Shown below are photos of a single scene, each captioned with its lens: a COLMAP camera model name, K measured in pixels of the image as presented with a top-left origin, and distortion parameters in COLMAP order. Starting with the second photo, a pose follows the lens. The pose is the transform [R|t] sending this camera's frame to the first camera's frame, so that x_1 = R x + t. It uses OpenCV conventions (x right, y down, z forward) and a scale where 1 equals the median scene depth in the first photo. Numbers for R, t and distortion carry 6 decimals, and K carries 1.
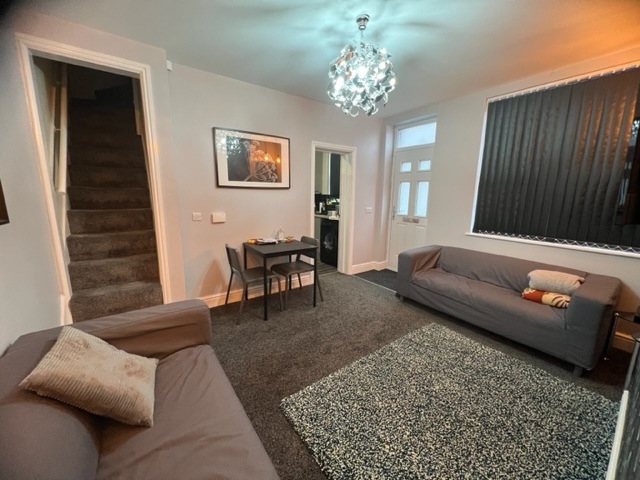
lens RADIAL K [[256.1, 0, 320.3], [0, 256.1, 238.5], [0, 0, 1]] dist [0.002085, 0.000028]
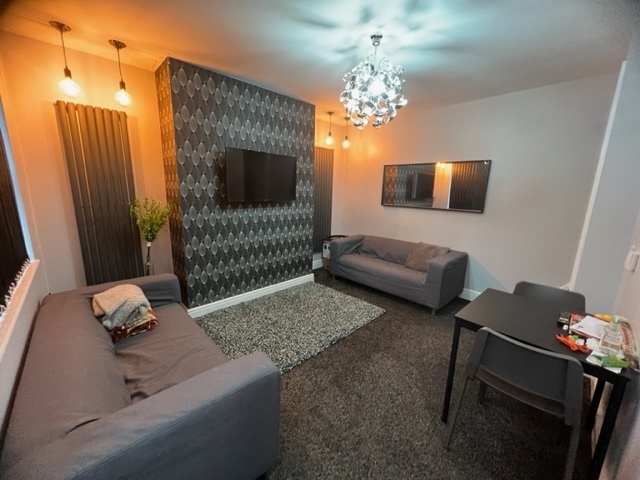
lens RADIAL K [[256.1, 0, 318.0], [0, 256.1, 240.7], [0, 0, 1]] dist [0.002085, 0.000028]
pose [[-0.991592, -0.013378, -0.128712, 0.485117], [-0.060268, 0.927926, 0.367860, -0.411542], [0.114514, 0.372524, -0.920930, 2.070673]]
